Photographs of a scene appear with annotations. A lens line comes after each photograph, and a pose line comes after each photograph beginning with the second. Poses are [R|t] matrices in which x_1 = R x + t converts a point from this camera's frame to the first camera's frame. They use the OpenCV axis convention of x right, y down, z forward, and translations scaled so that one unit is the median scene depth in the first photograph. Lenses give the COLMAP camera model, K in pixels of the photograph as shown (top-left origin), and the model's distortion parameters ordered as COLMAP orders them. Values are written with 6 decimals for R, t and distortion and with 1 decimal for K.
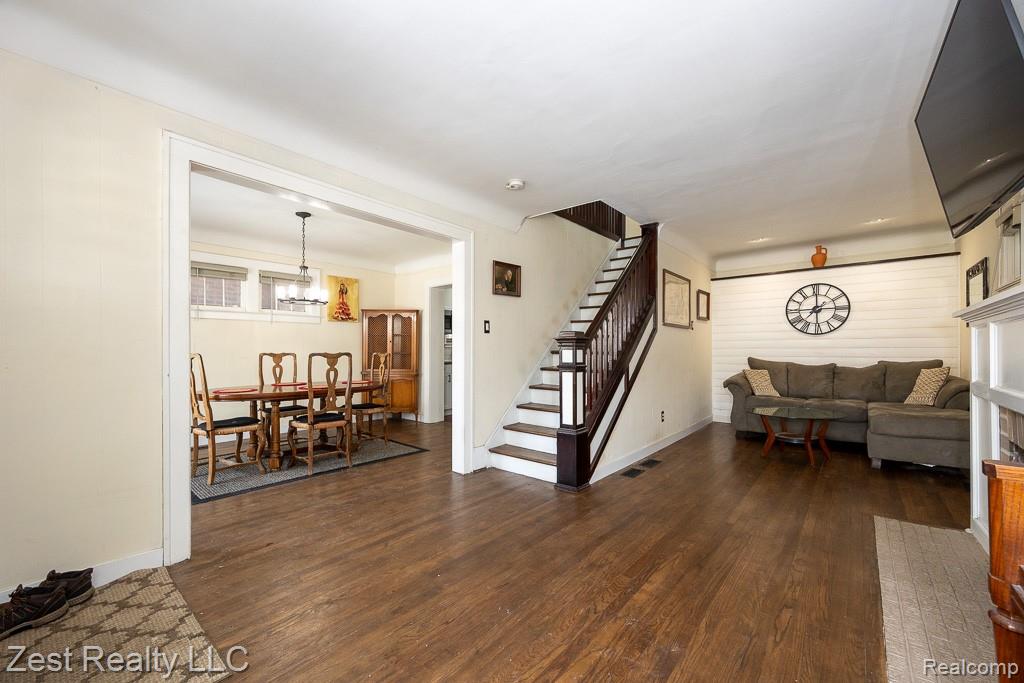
lens RADIAL K [[396.9, 0, 507.2], [0, 396.9, 353.4], [0, 0, 1]] dist [0.000715, 0.000132]
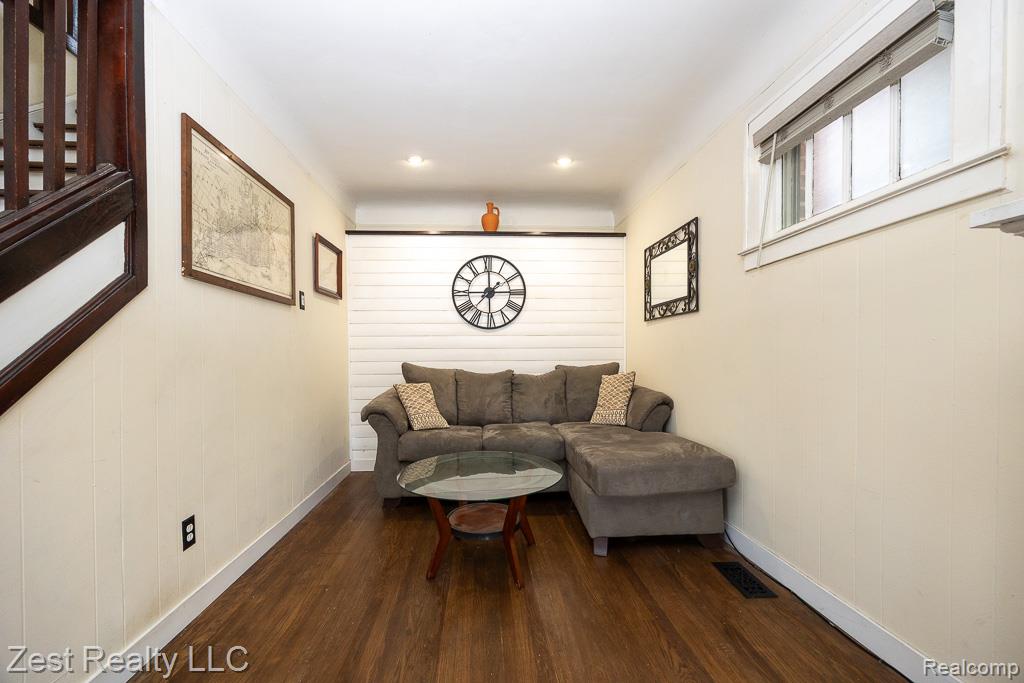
lens RADIAL K [[396.9, 0, 507.2], [0, 396.9, 353.4], [0, 0, 1]] dist [0.000715, 0.000132]
pose [[0.697906, 0.000267, 0.716190, 0.314970], [0.009680, 0.999905, -0.009806, 0.002720], [-0.716124, 0.013776, 0.697837, 0.511621]]
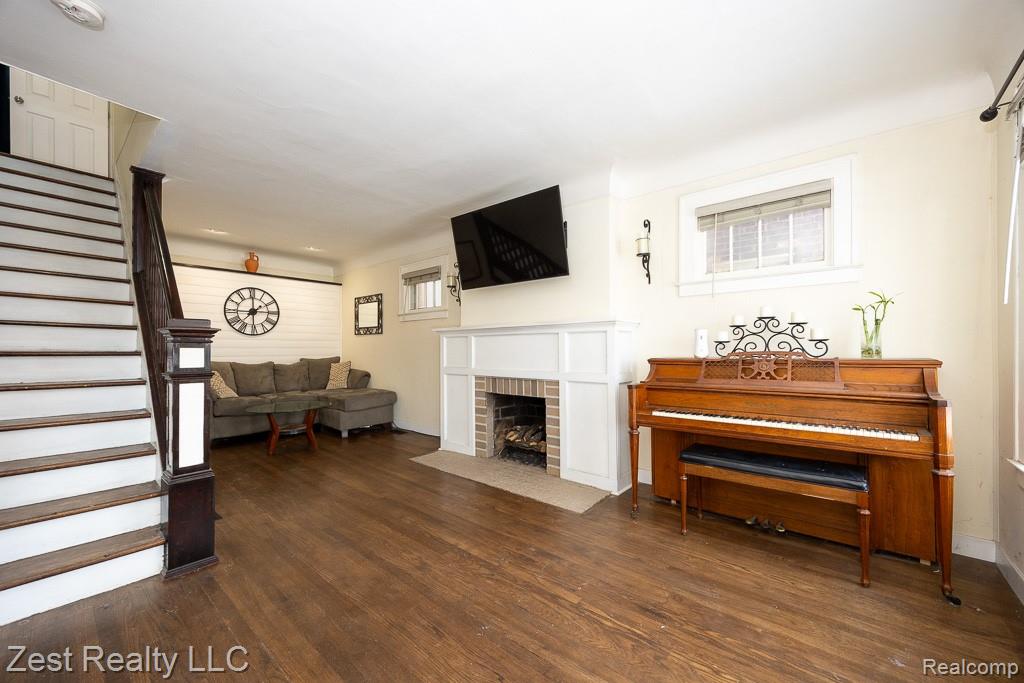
lens RADIAL K [[406.1, 0, 511.2], [0, 406.1, 352.2], [0, 0, 1]] dist [-0.000683, -0.000028]
pose [[-0.007369, -0.003254, 0.999968, -0.328002], [0.008968, 0.999954, 0.003320, 0.000490], [-0.999933, 0.008992, -0.007339, 0.325331]]
